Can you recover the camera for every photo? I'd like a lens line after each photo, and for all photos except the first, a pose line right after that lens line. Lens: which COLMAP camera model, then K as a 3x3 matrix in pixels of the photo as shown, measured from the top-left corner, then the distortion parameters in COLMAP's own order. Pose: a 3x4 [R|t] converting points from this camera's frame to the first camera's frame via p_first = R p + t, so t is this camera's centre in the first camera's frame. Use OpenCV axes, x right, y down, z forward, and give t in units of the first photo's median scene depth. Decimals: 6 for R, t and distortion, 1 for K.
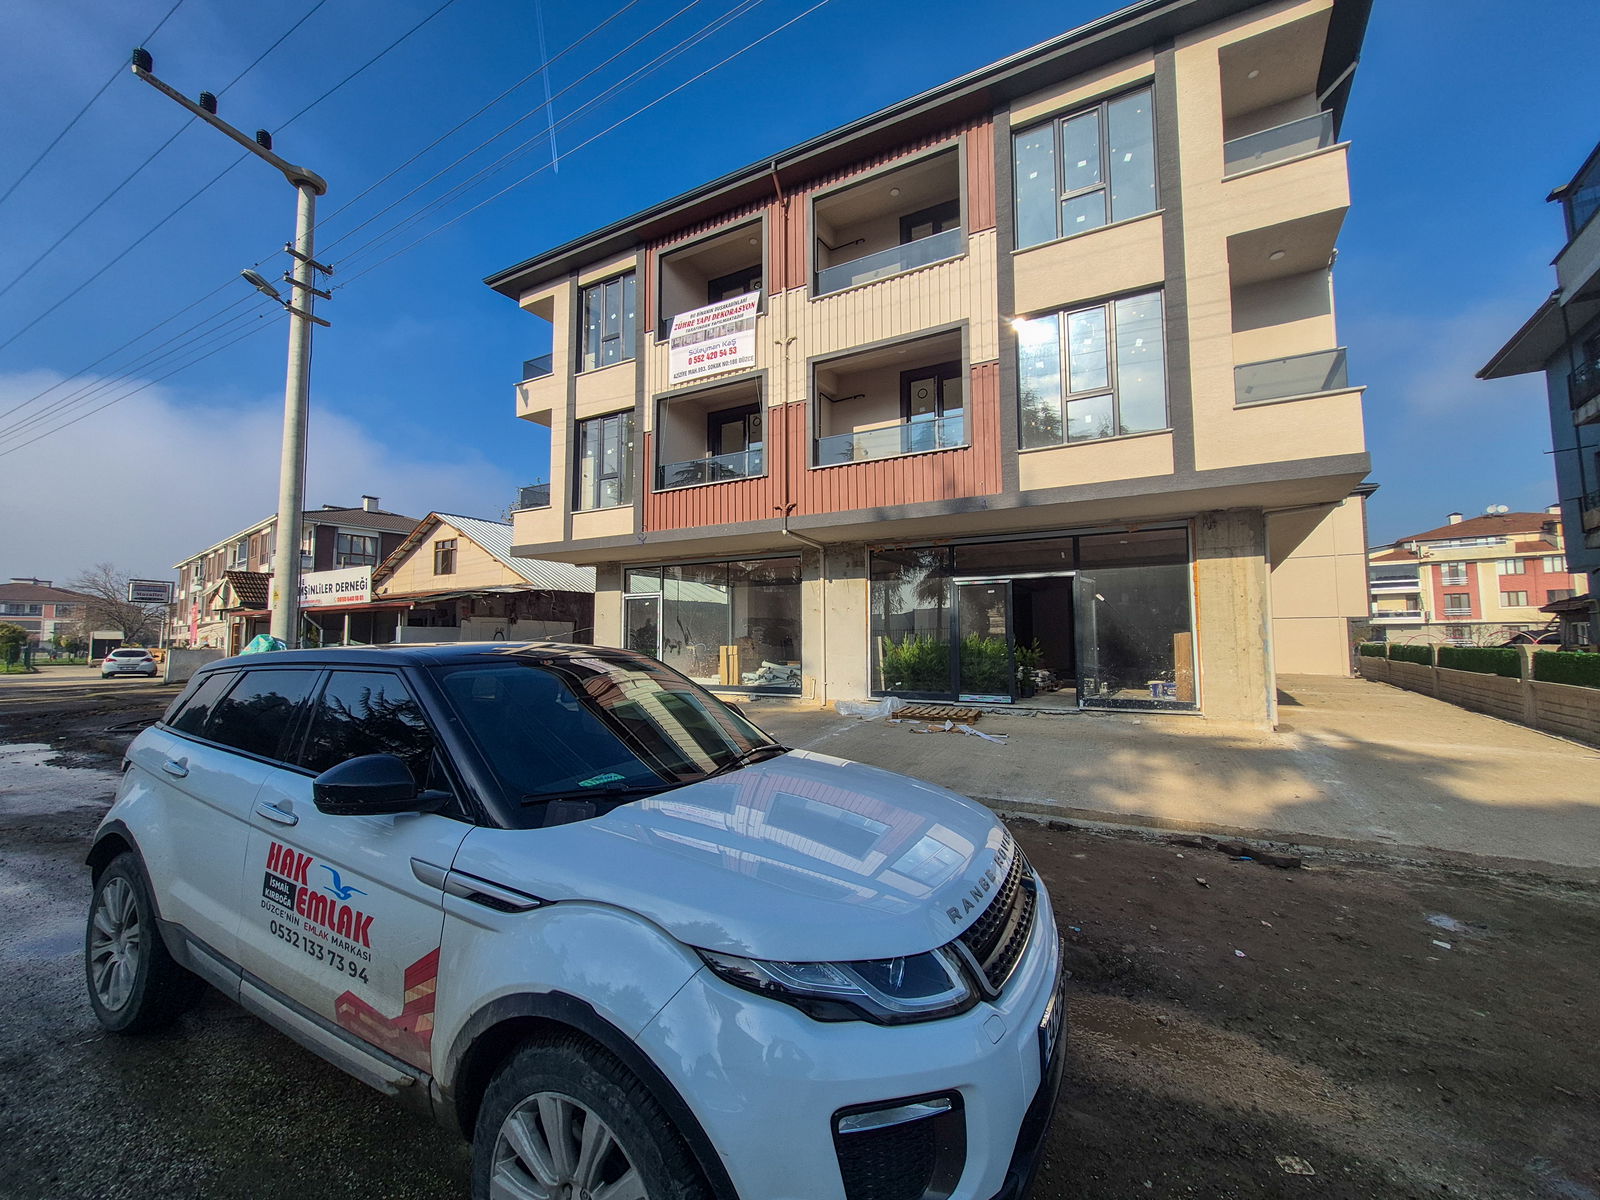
lens RADIAL K [[627.1, 0, 788.7], [0, 627.1, 601.7], [0, 0, 1]] dist [-0.000491, 0.000016]
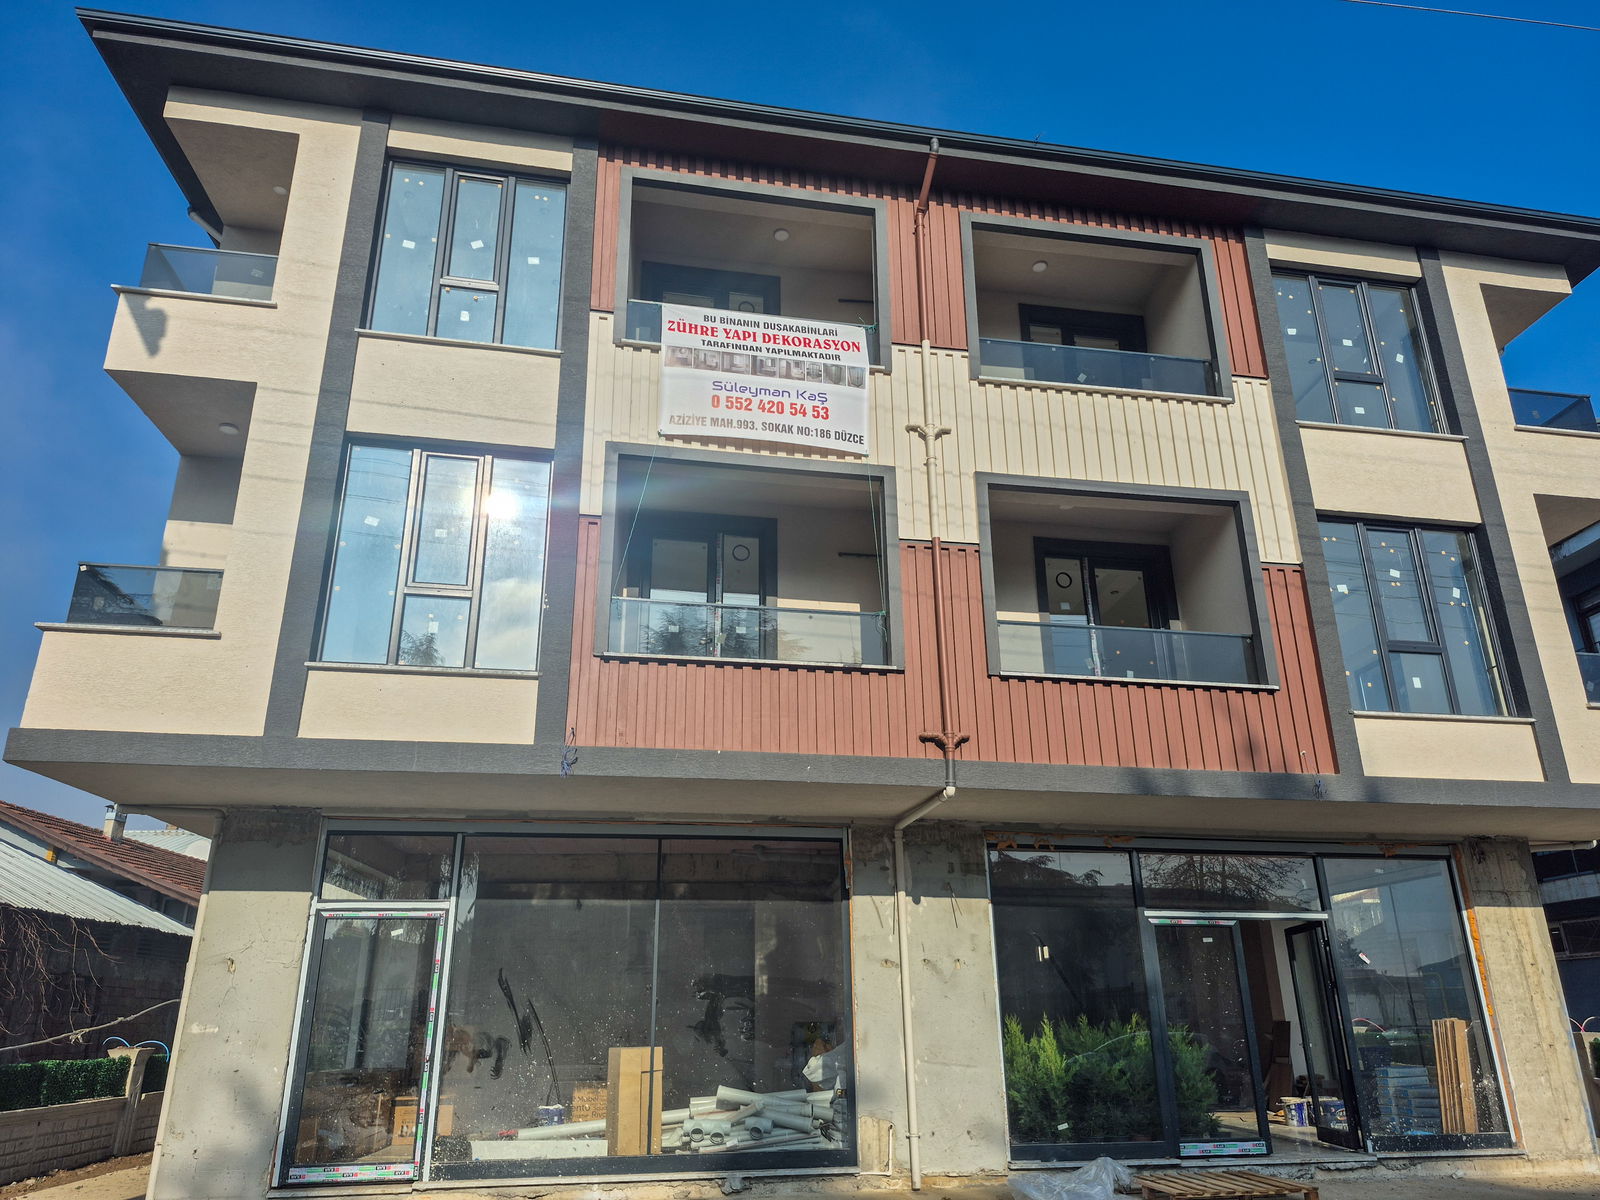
lens RADIAL K [[1124.3, 0, 793.7], [0, 1124.3, 598.8], [0, 0, 1]] dist [0.057652, -0.048490]
pose [[0.775731, 0.214952, 0.593327, -0.618410], [-0.035444, 0.953558, -0.299117, 0.010285], [-0.630067, 0.211004, 0.747324, 0.380507]]
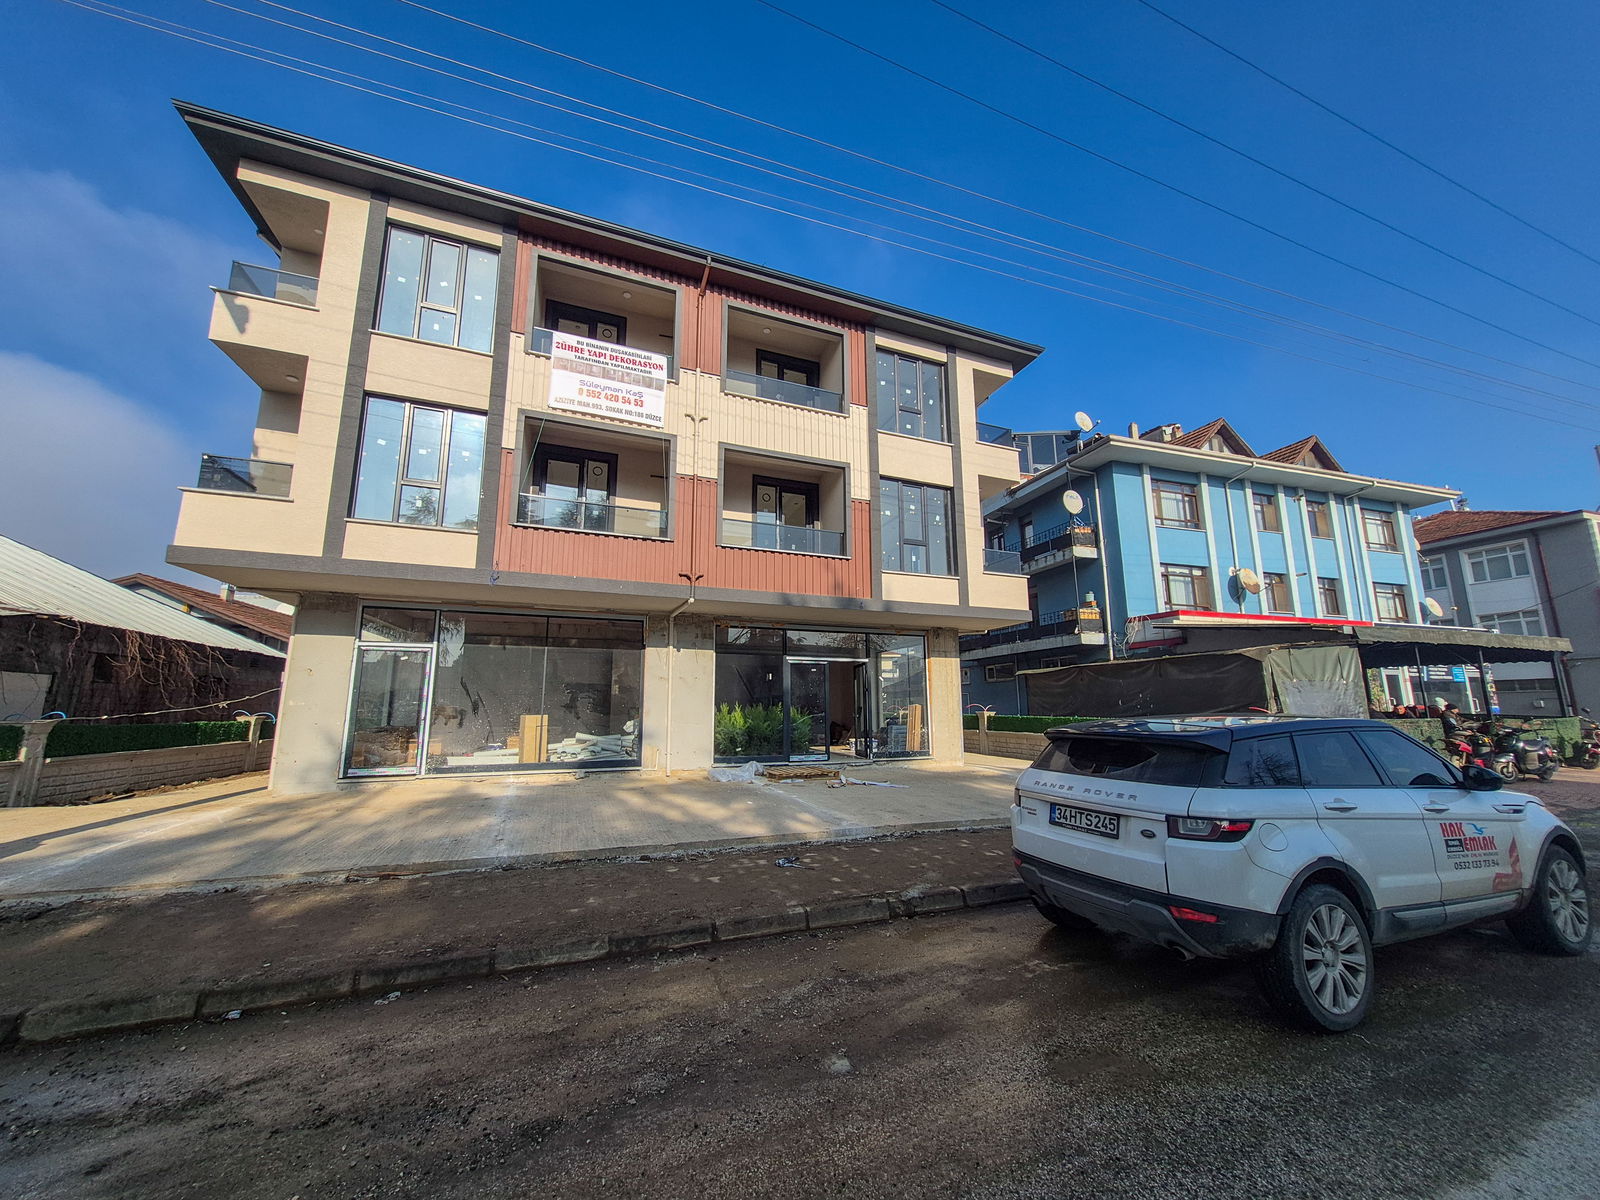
lens RADIAL K [[627.1, 0, 786.2], [0, 627.1, 600.1], [0, 0, 1]] dist [-0.000491, 0.000016]
pose [[0.629560, 0.134295, 0.765257, -0.652693], [-0.051106, 0.989973, -0.131686, 0.012775], [-0.775269, 0.043795, 0.630111, 0.238354]]
